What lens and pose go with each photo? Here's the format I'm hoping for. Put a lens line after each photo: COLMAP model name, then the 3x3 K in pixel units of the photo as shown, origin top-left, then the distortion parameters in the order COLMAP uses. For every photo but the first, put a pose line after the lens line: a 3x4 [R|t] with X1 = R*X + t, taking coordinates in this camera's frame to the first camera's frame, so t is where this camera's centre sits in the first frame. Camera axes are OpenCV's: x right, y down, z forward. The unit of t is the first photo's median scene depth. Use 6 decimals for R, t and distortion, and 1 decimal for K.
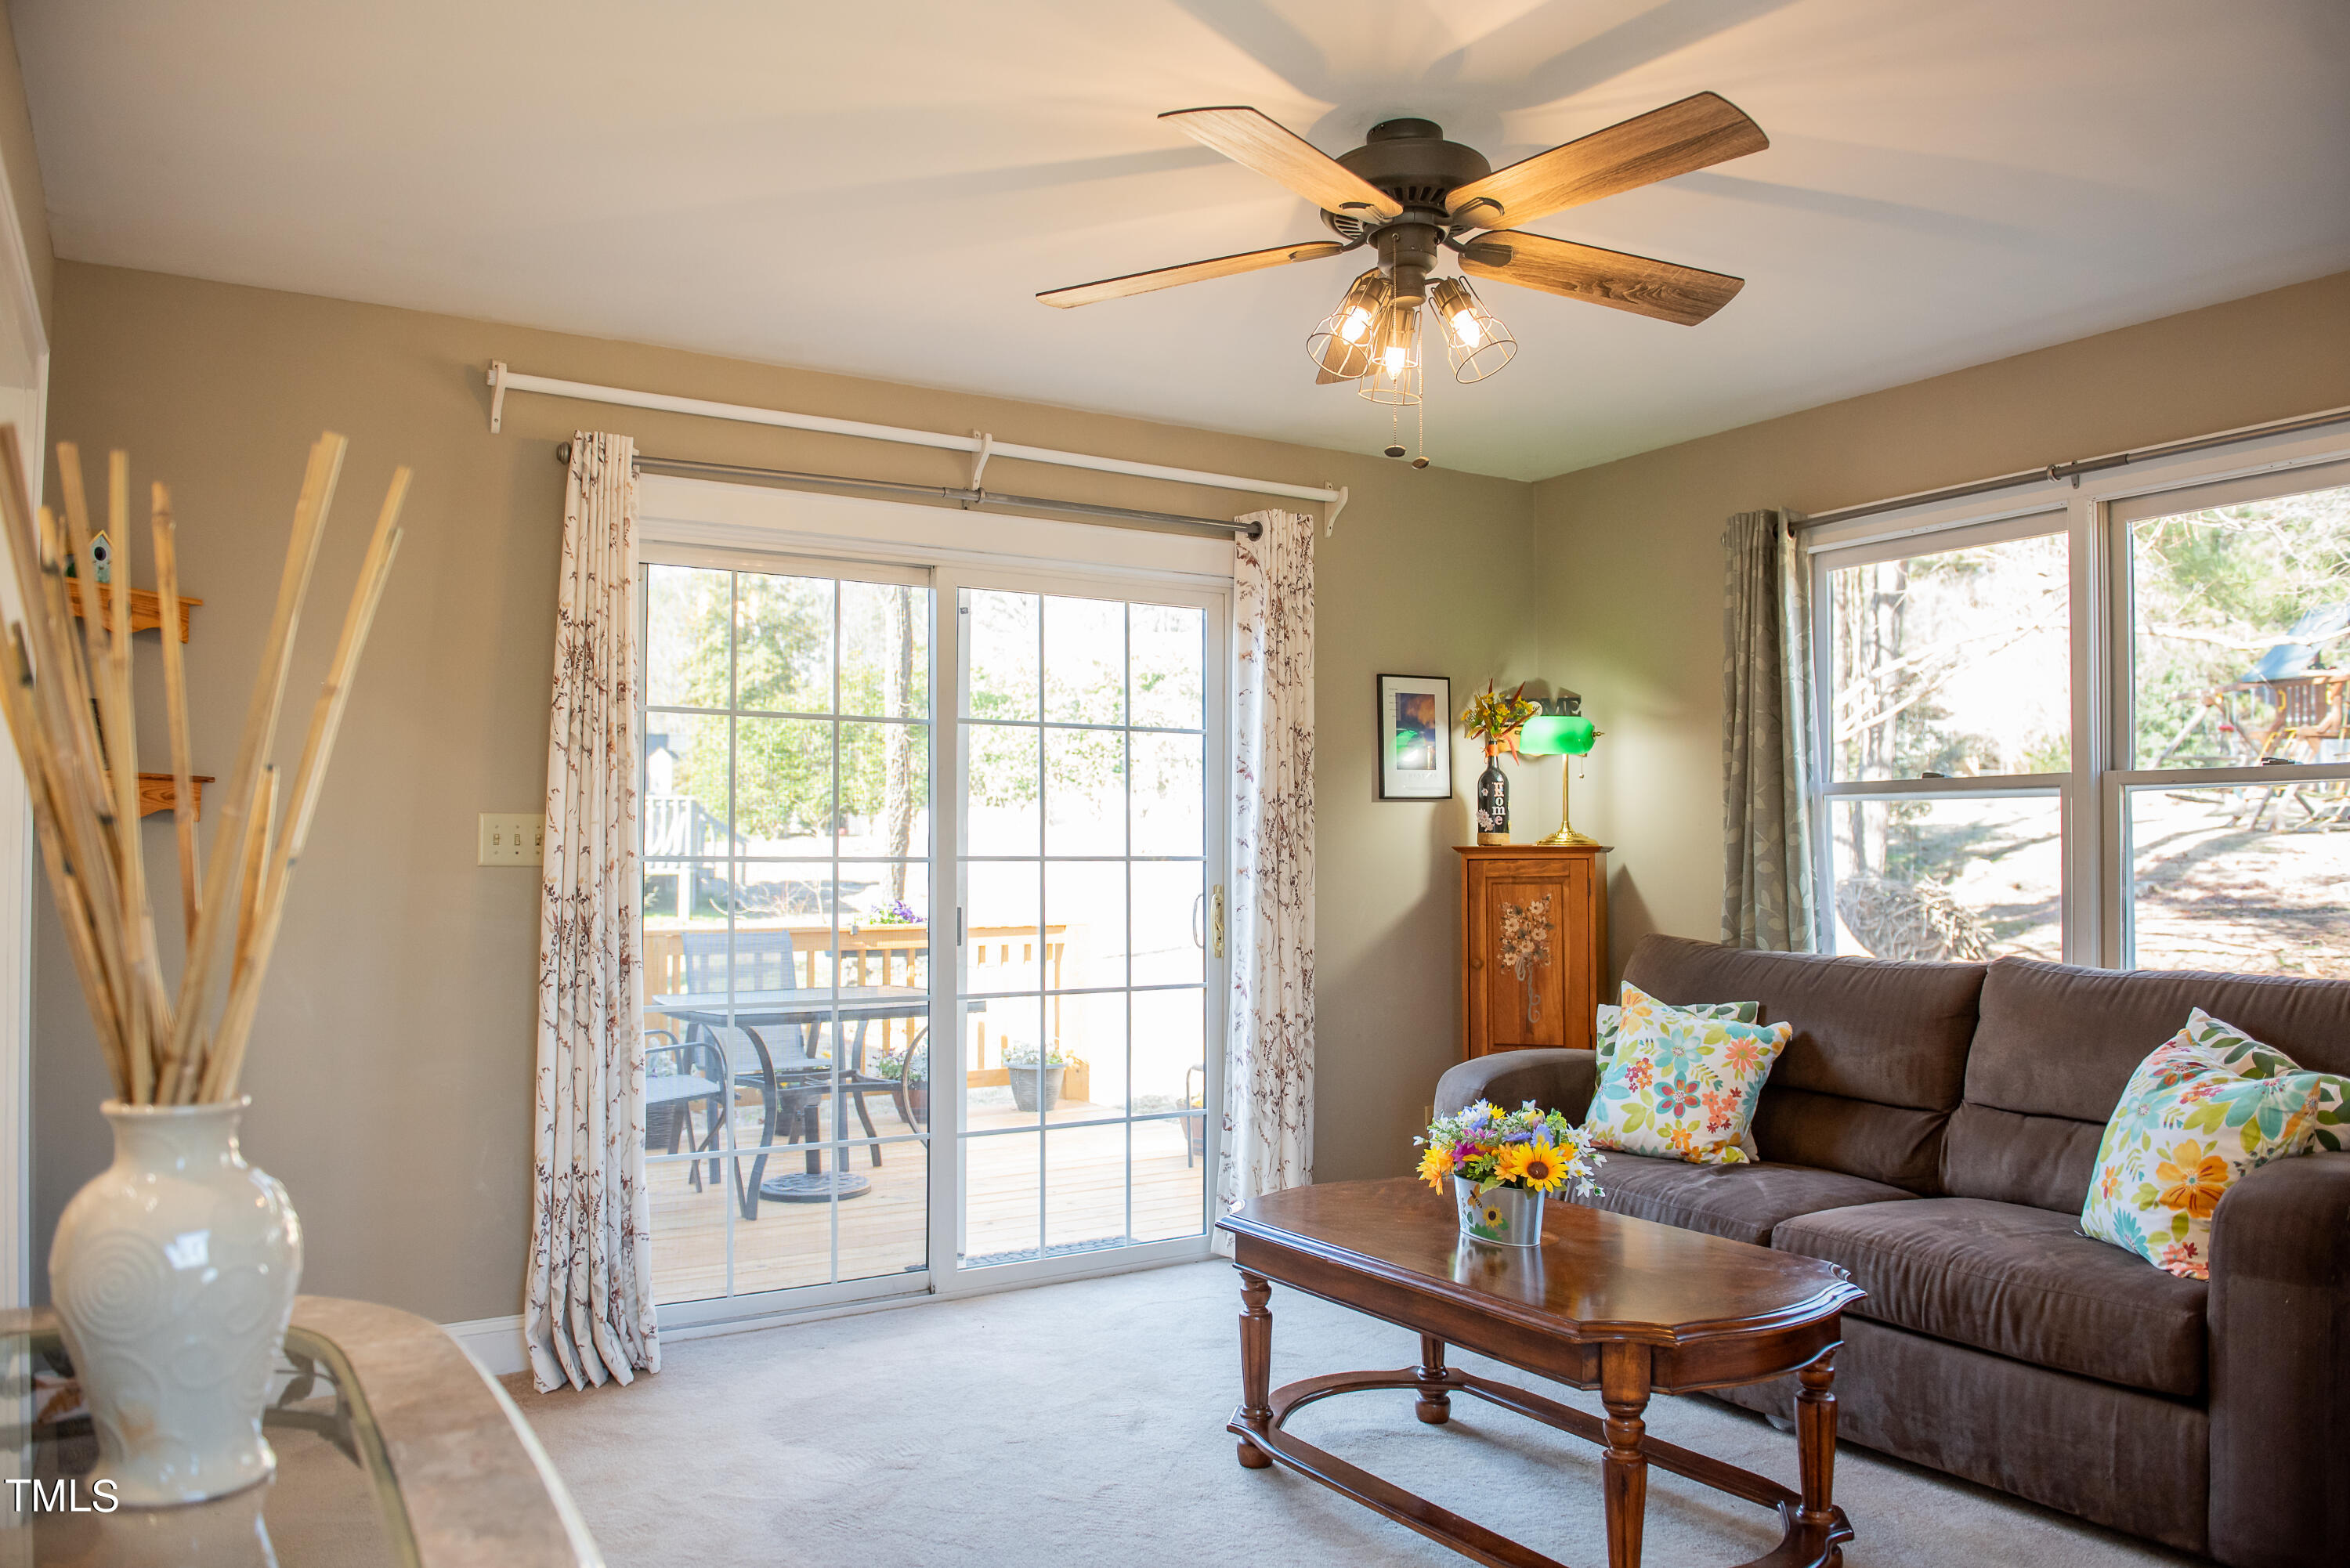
lens RADIAL K [[1681.0, 0, 1170.6], [0, 1681.0, 815.7], [0, 0, 1]] dist [-0.047188, -0.009152]
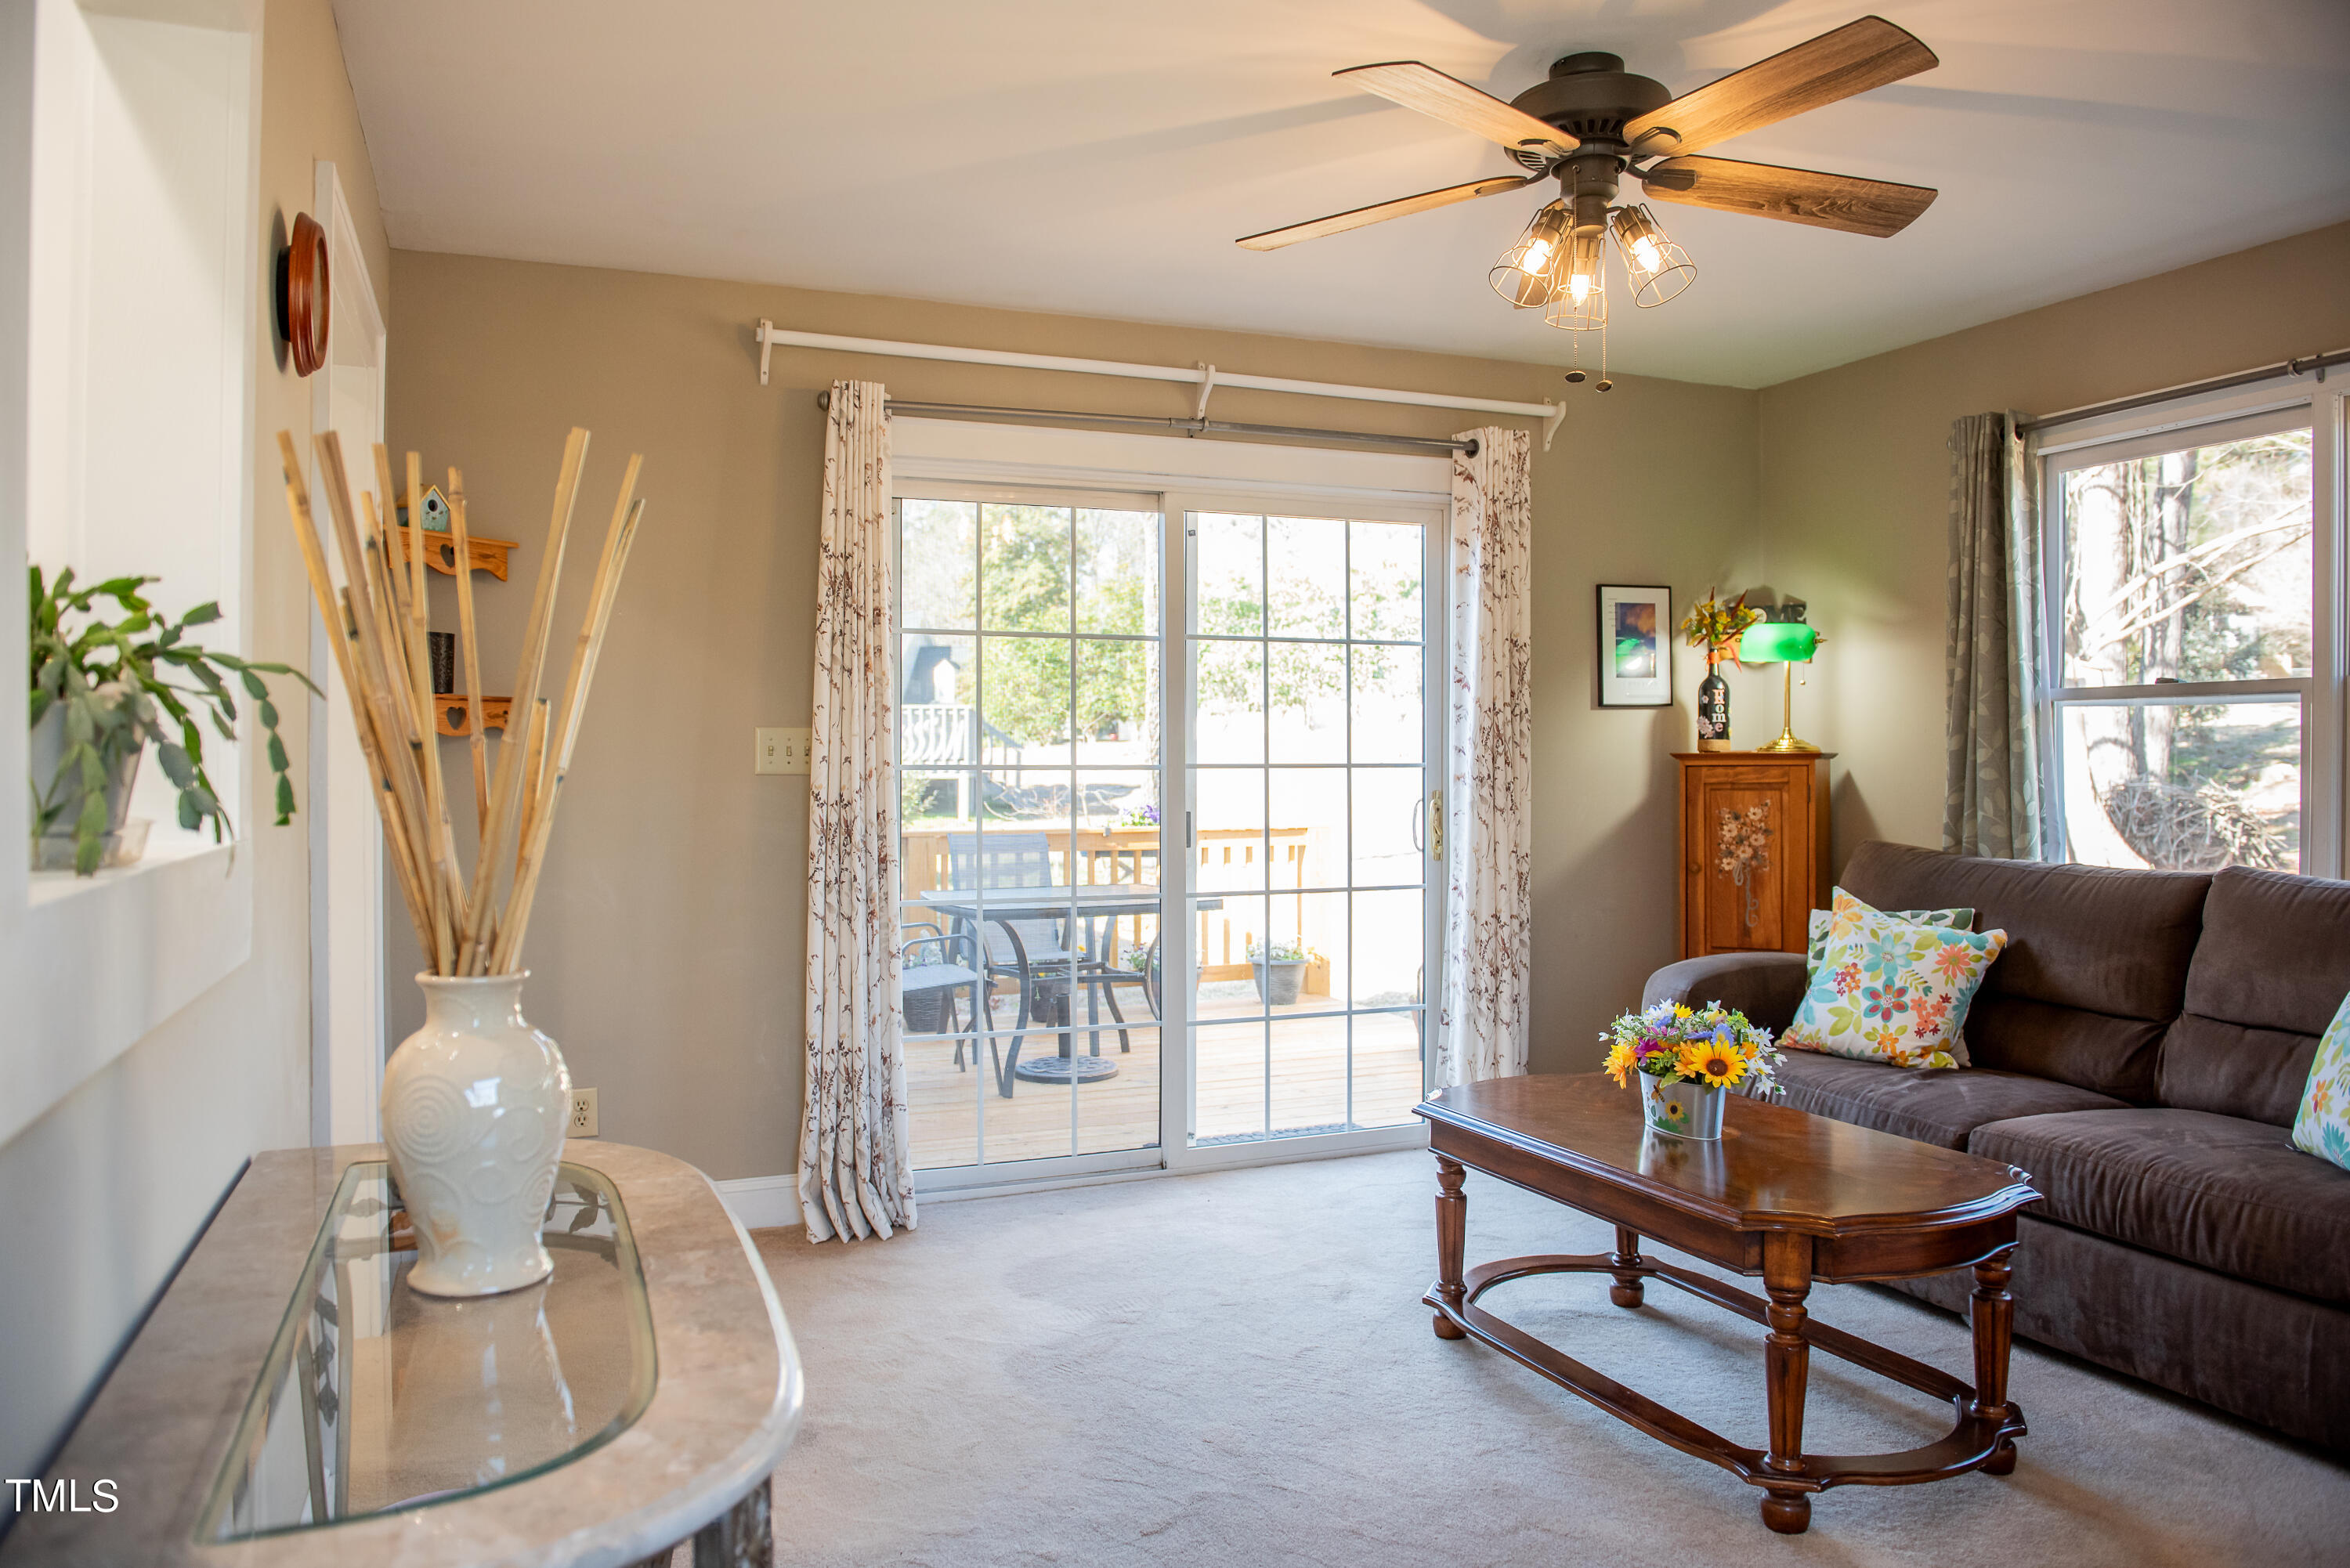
lens RADIAL K [[1636.3, 0, 1158.9], [0, 1636.3, 776.6], [0, 0, 1]] dist [-0.047155, -0.004731]
pose [[0.985995, -0.000584, -0.166772, 0.034722], [0.006324, 0.999406, 0.033886, -0.003915], [0.166653, -0.034466, 0.985413, -0.035069]]
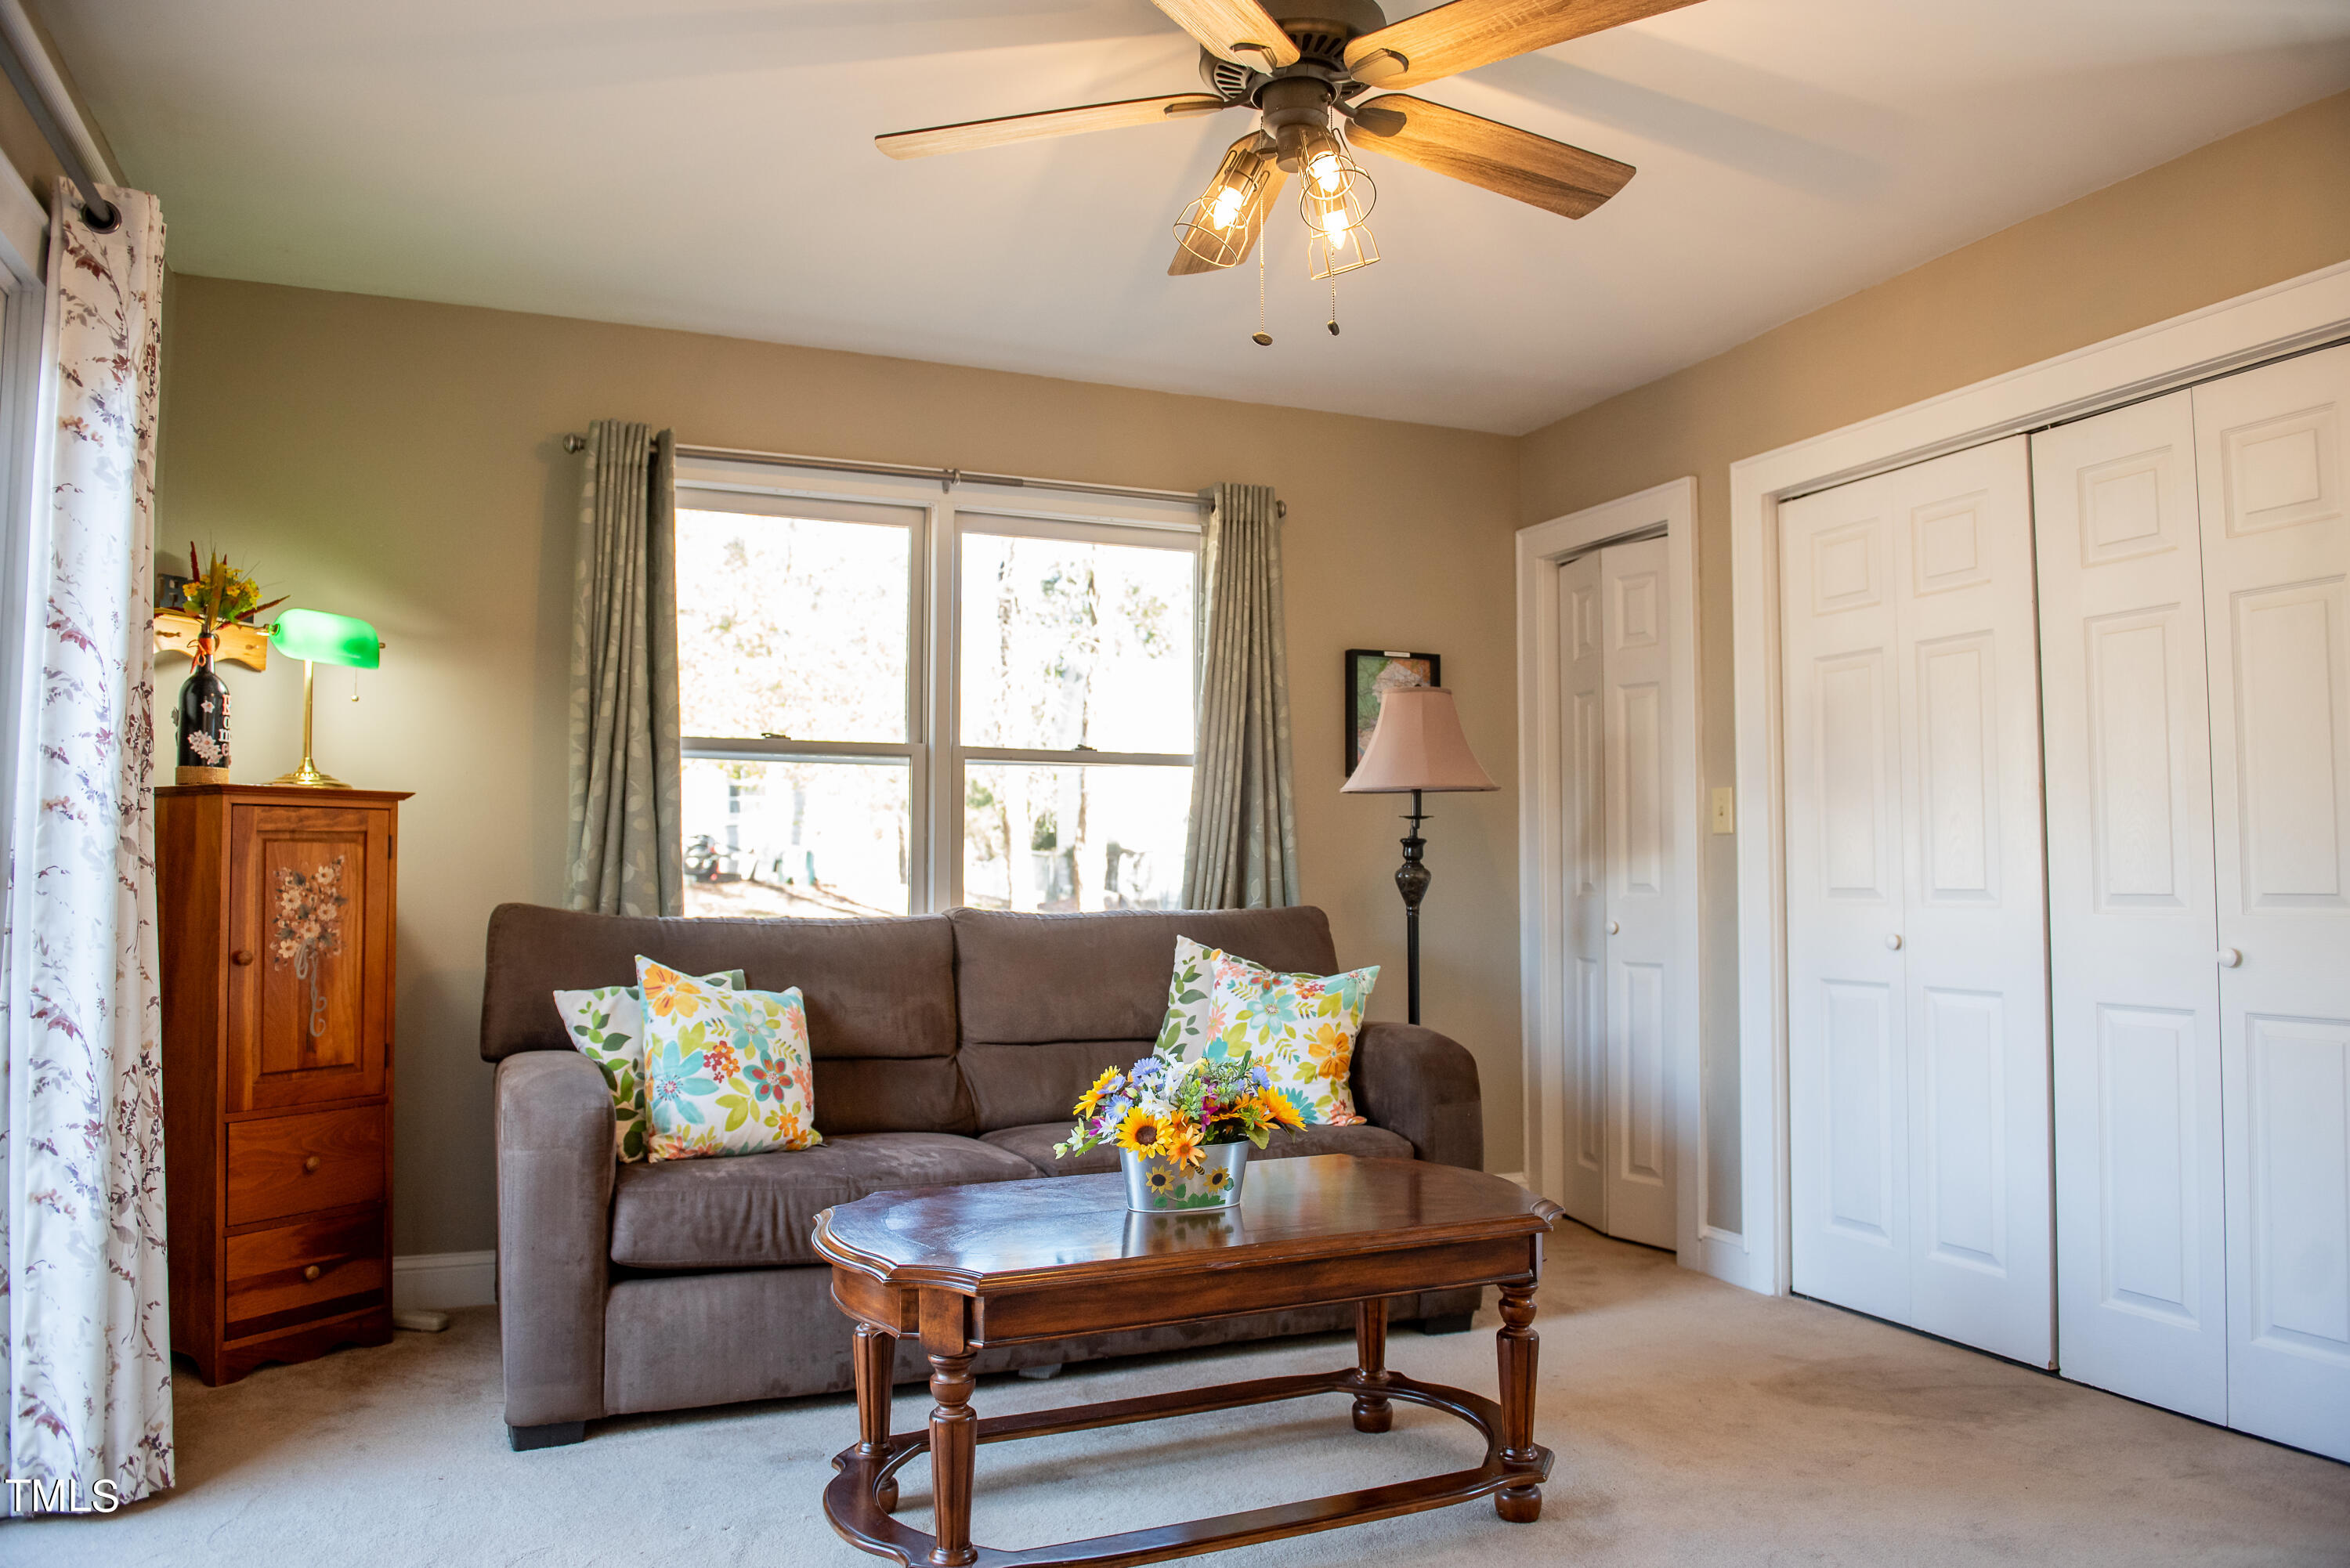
lens RADIAL K [[1632.6, 0, 1212.3], [0, 1632.6, 780.4], [0, 0, 1]] dist [-0.041544, -0.001295]
pose [[0.139010, 0.056352, 0.988686, -0.533361], [-0.023654, 0.998284, -0.053574, 0.054839], [-0.990008, -0.015939, 0.140104, 0.683065]]
